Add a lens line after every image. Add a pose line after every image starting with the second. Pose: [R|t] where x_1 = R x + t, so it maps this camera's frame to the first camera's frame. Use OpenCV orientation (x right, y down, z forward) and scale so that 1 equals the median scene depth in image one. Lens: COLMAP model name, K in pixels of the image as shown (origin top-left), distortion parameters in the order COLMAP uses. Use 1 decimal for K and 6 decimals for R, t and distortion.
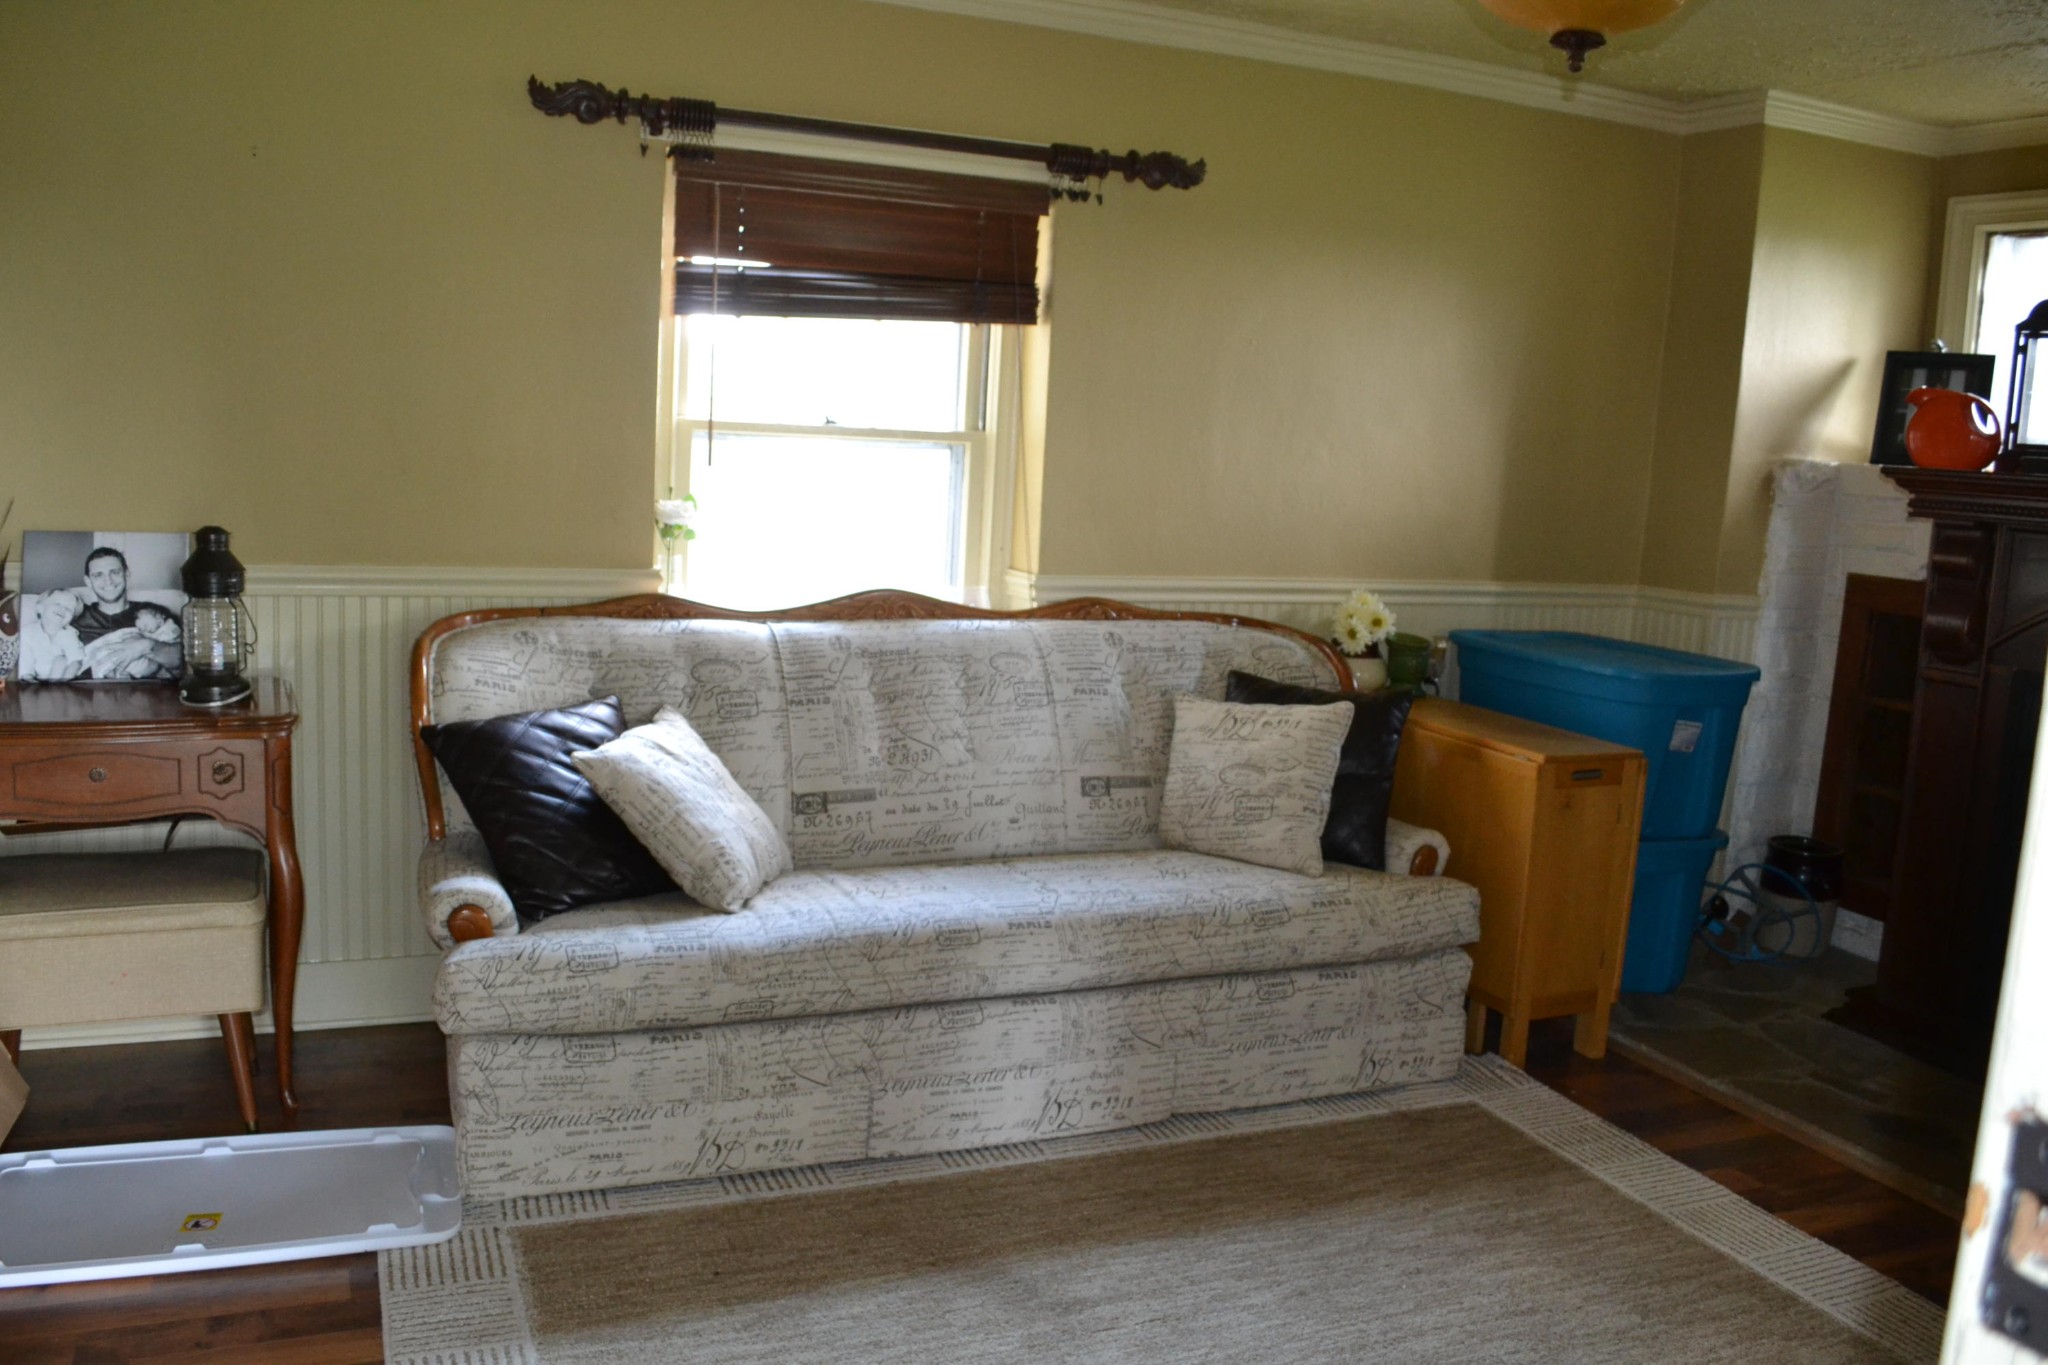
lens RADIAL K [[1636.5, 0, 1011.0], [0, 1636.5, 685.9], [0, 0, 1]] dist [-0.079032, 0.007878]
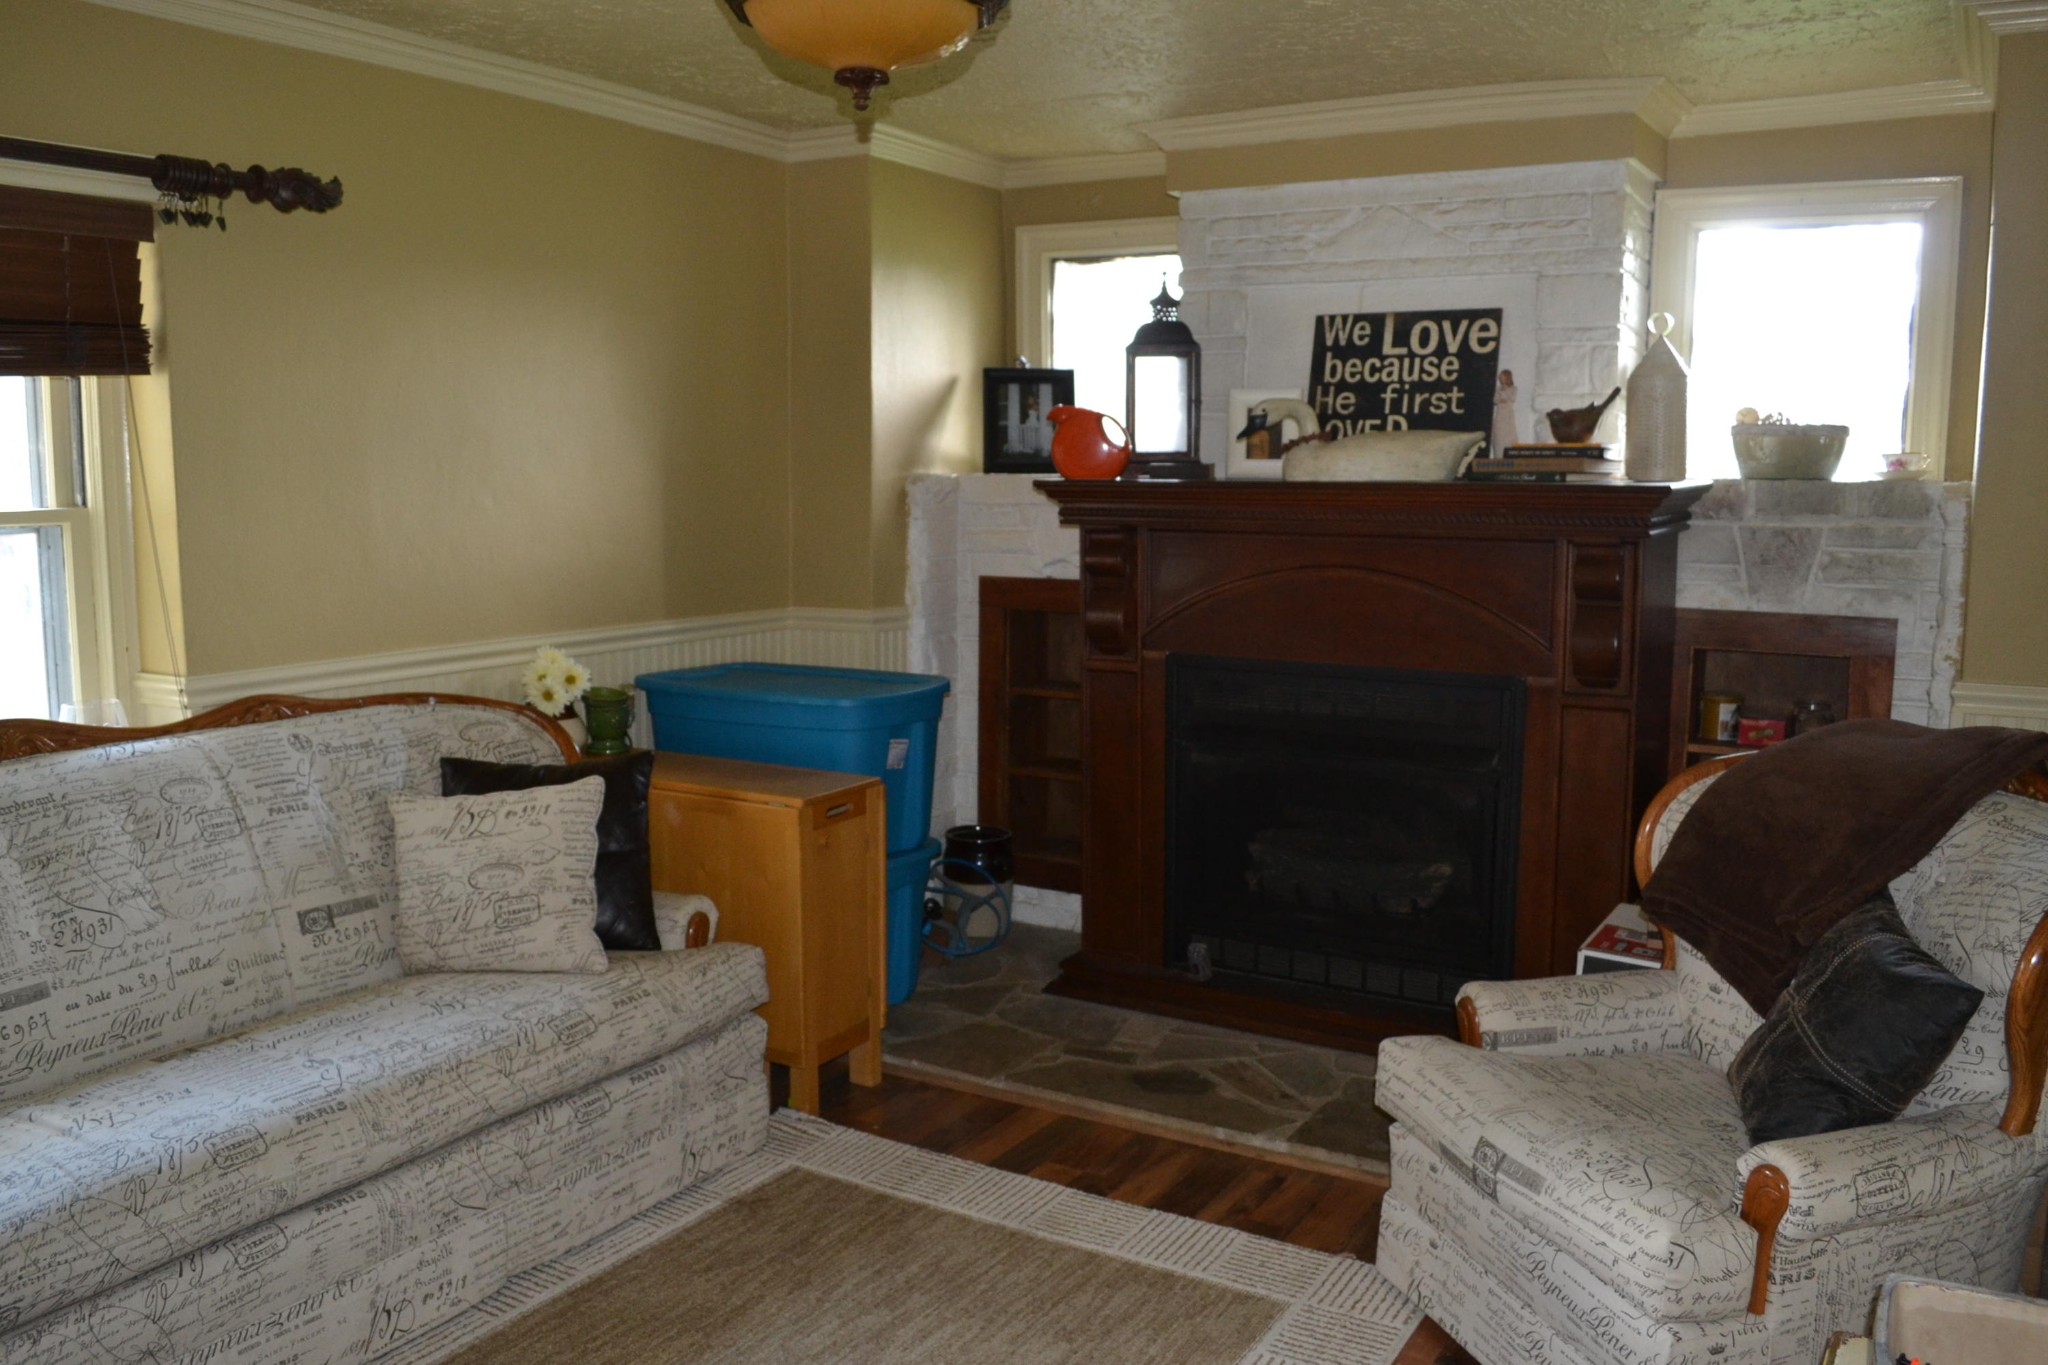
lens RADIAL K [[1636.5, 0, 1011.0], [0, 1636.5, 685.9], [0, 0, 1]] dist [-0.079032, 0.007878]
pose [[0.810775, -0.126626, 0.571498, -0.119016], [0.128198, 0.991031, 0.037709, -0.044186], [-0.571147, 0.042691, 0.819737, 0.110314]]
